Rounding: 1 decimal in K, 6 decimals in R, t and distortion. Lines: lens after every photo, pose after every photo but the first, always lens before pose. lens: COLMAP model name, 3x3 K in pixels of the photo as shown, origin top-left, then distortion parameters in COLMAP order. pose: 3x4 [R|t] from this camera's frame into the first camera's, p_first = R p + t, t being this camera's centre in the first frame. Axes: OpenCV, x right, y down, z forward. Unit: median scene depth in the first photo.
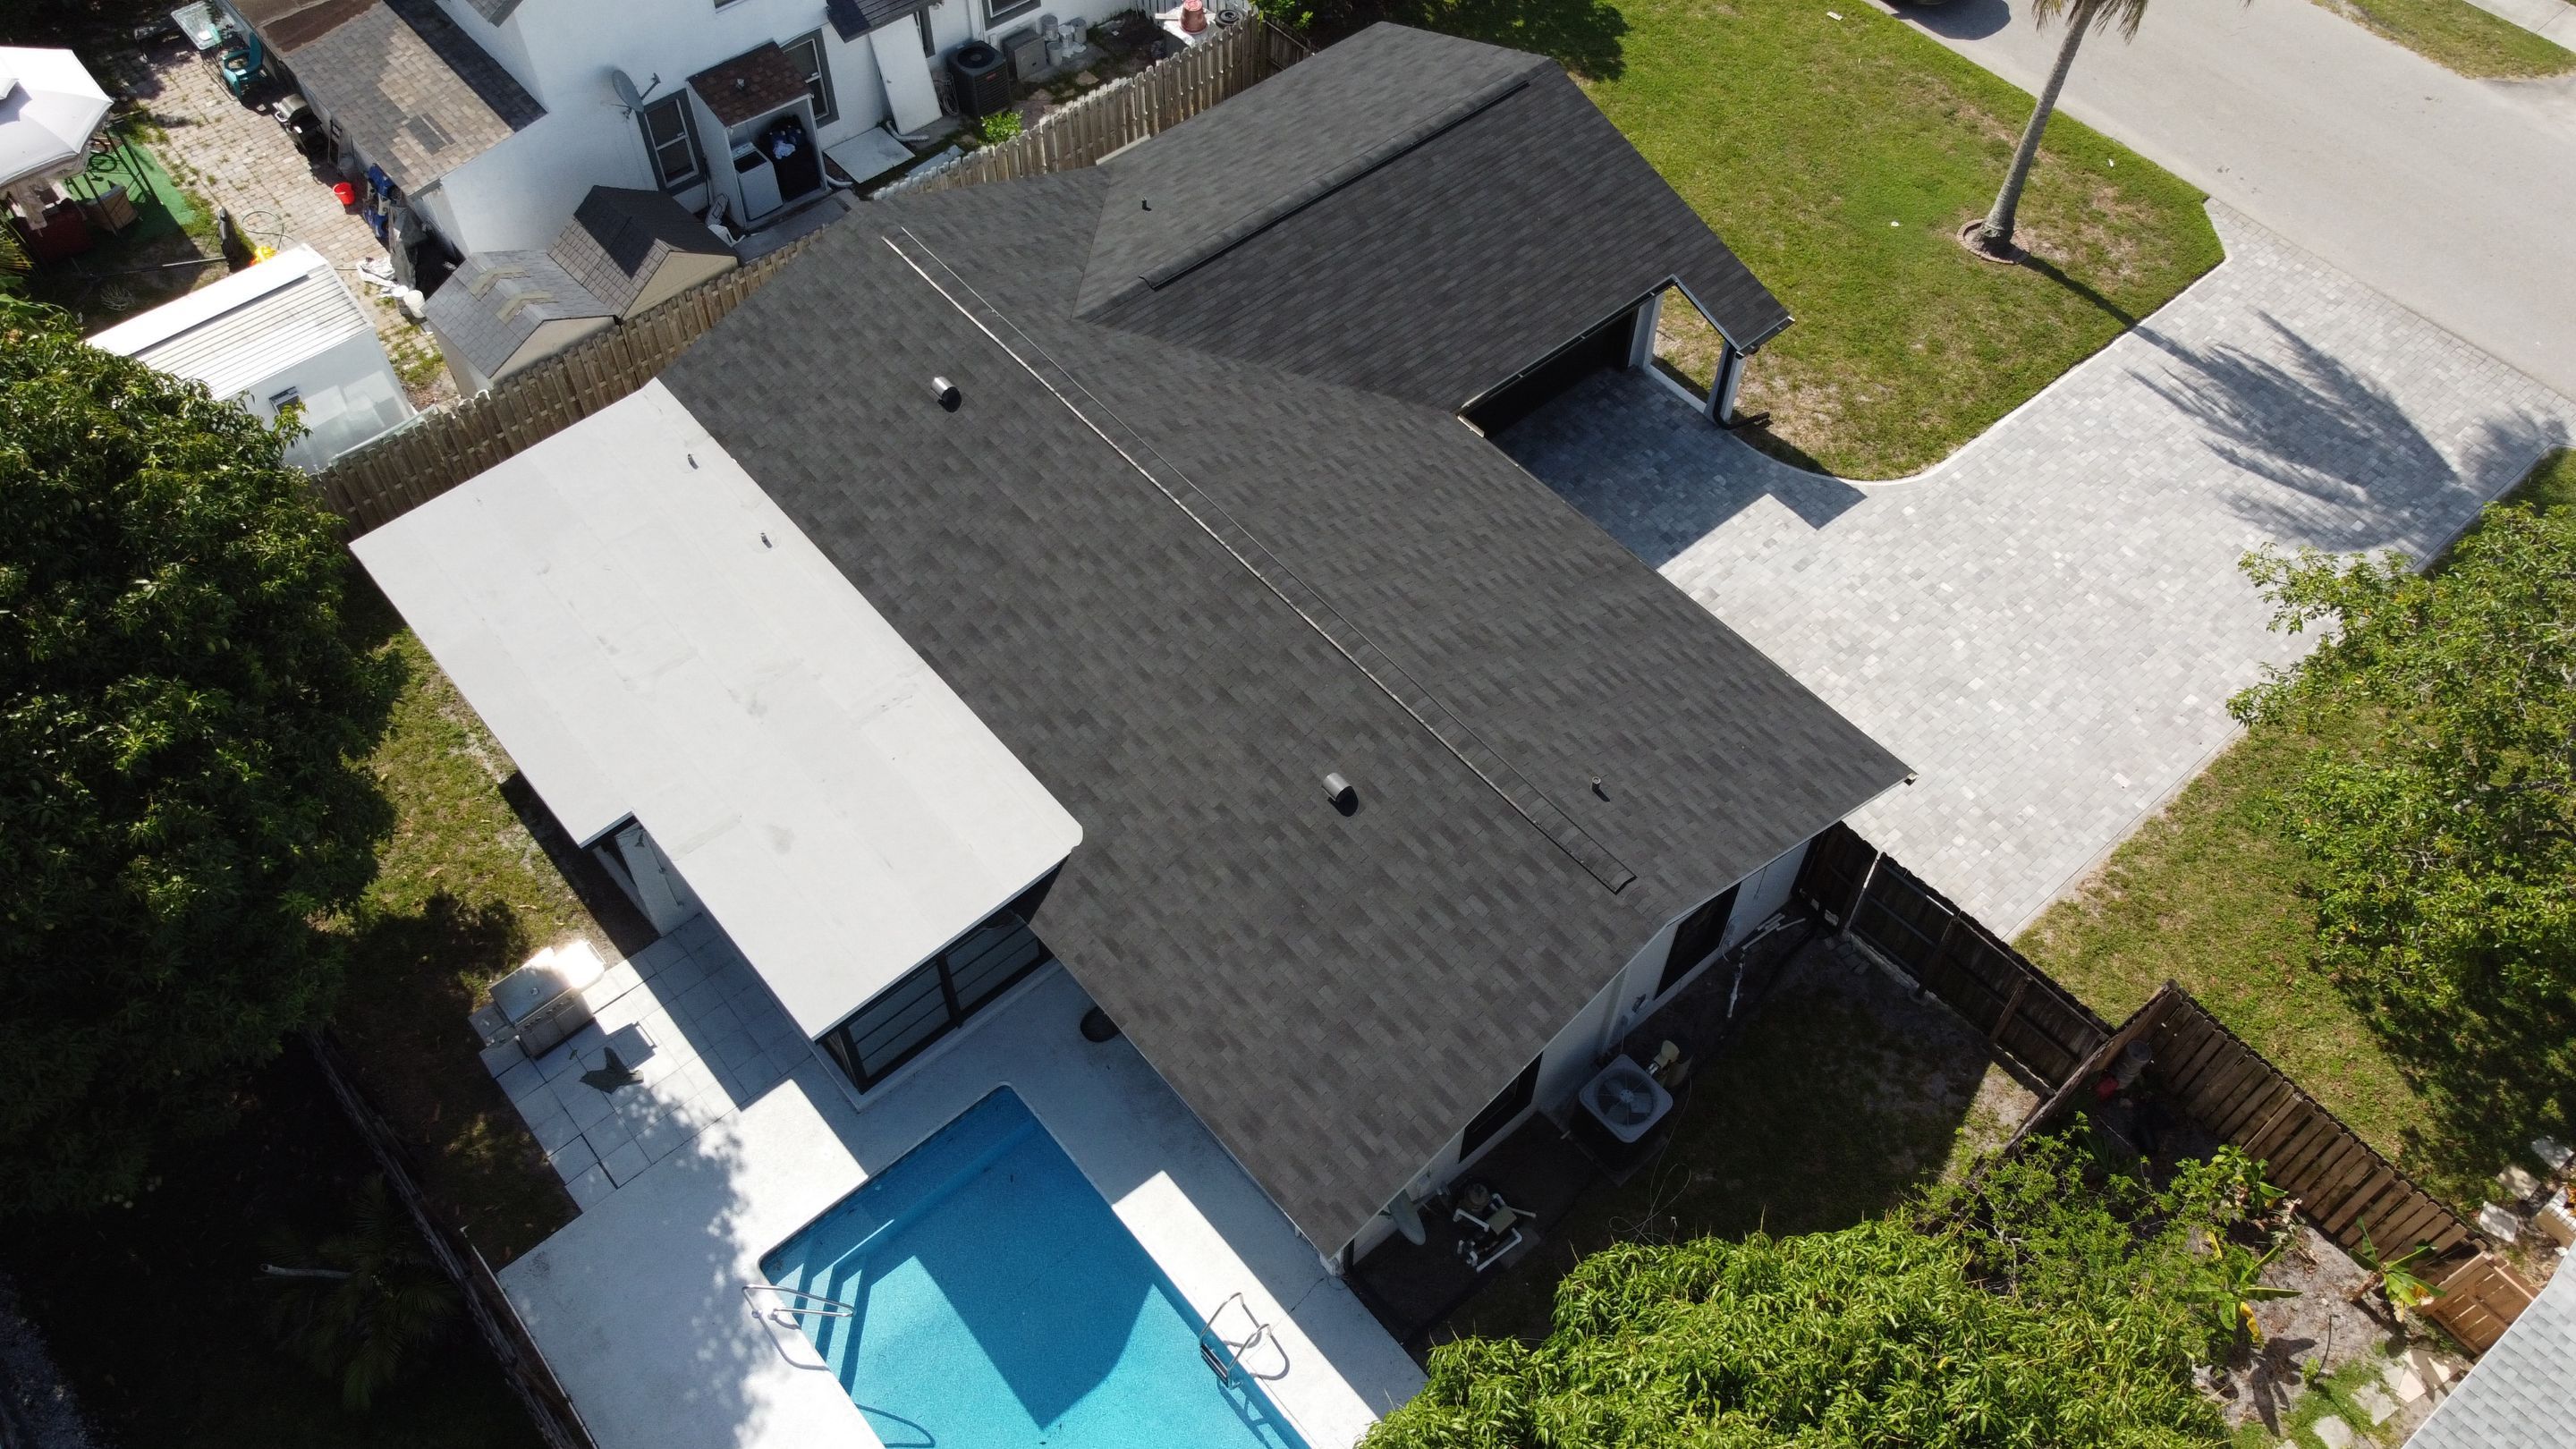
lens RADIAL K [[1957.0, 0, 1287.7], [0, 1957.0, 711.8], [0, 0, 1]] dist [0.000299, -0.004248]
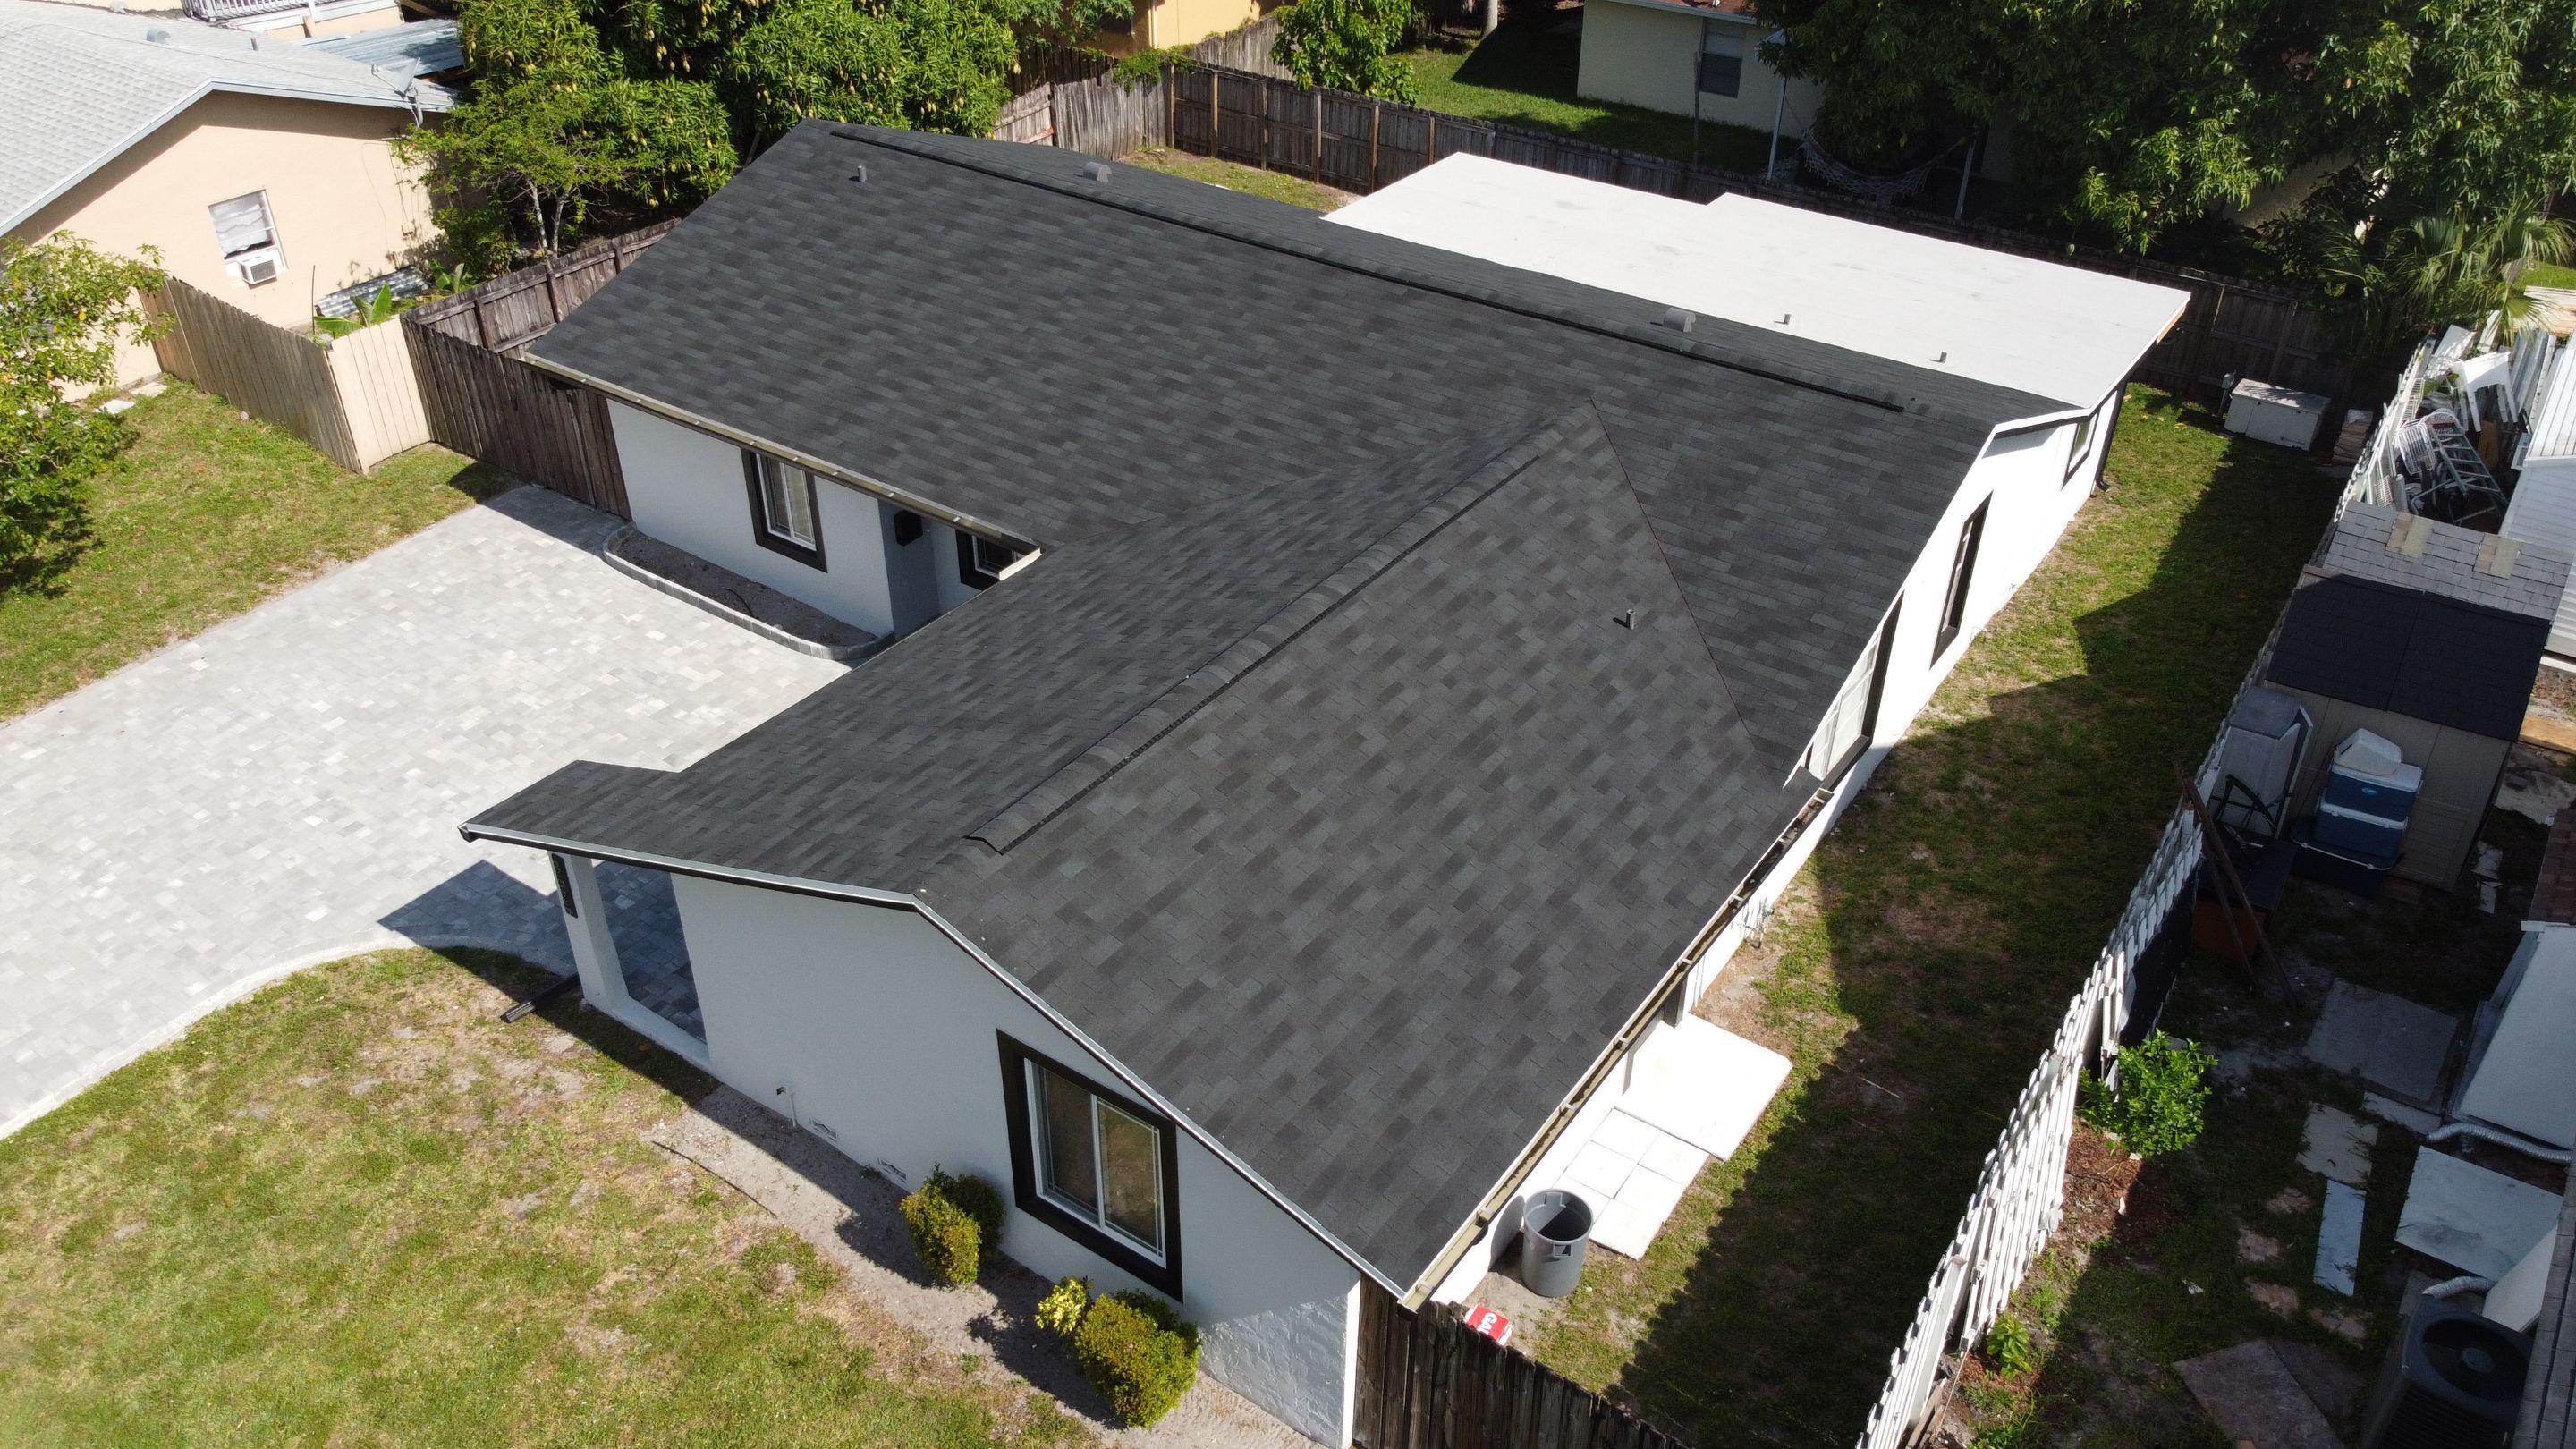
lens RADIAL K [[1954.1, 0, 1285.3], [0, 1954.1, 706.2], [0, 0, 1]] dist [0.000444, -0.001889]
pose [[-0.969303, 0.128082, -0.209874, 0.146925], [-0.201256, 0.077021, 0.976506, -0.794702], [0.141238, 0.988768, -0.048879, 1.039514]]
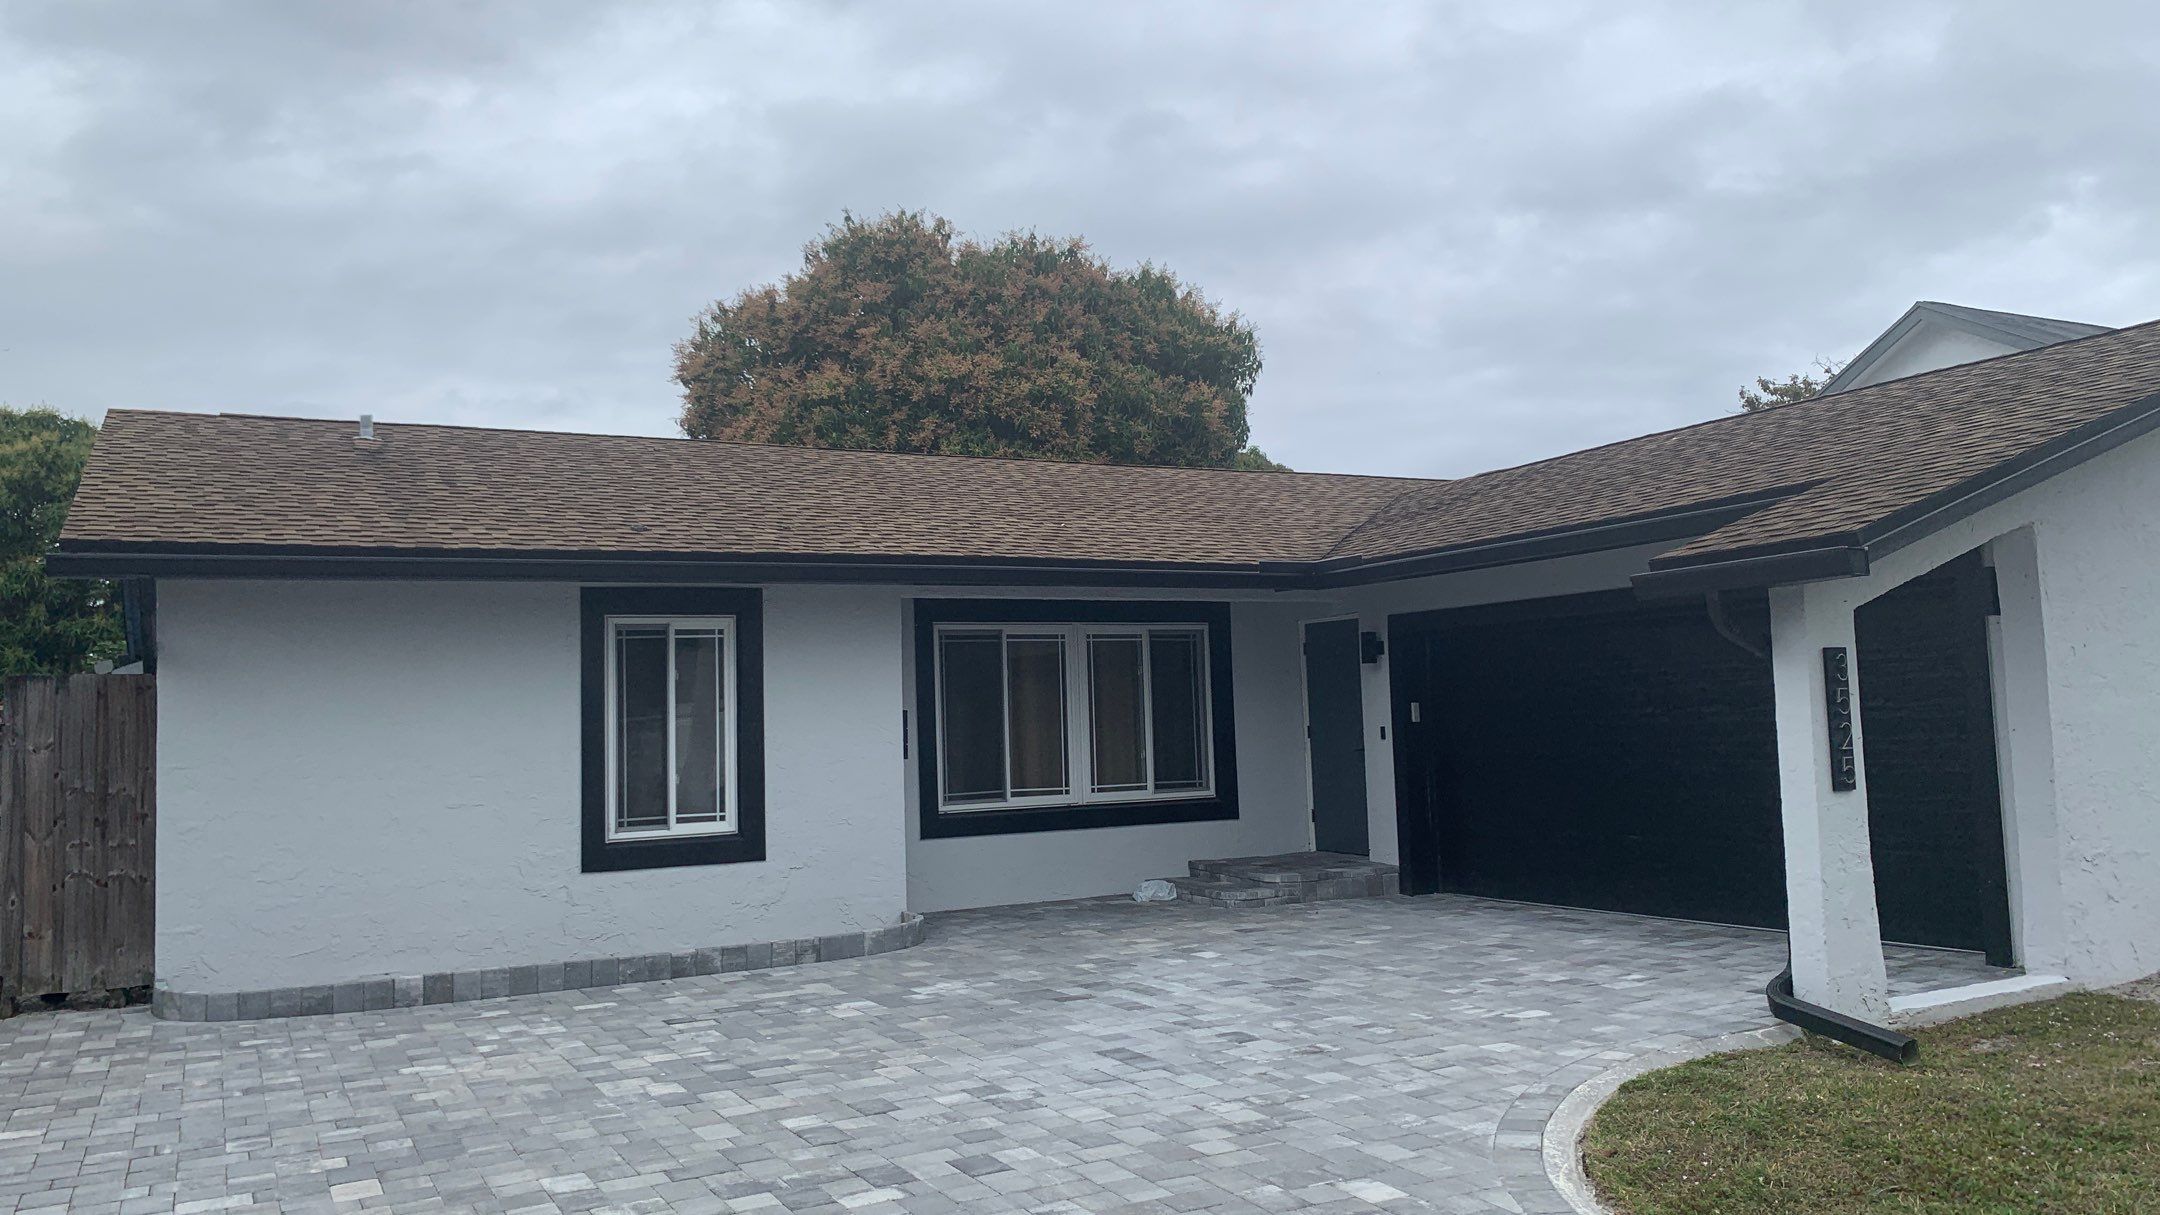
lens RADIAL K [[1637.1, 0, 1096.3], [0, 1637.1, 591.4], [0, 0, 1]] dist [0.142336, -0.236302]
pose [[-0.215492, -0.079366, -0.973275, 0.511086], [-0.754244, 0.646574, 0.114271, -0.145160], [0.620225, 0.758711, -0.199193, 0.999466]]
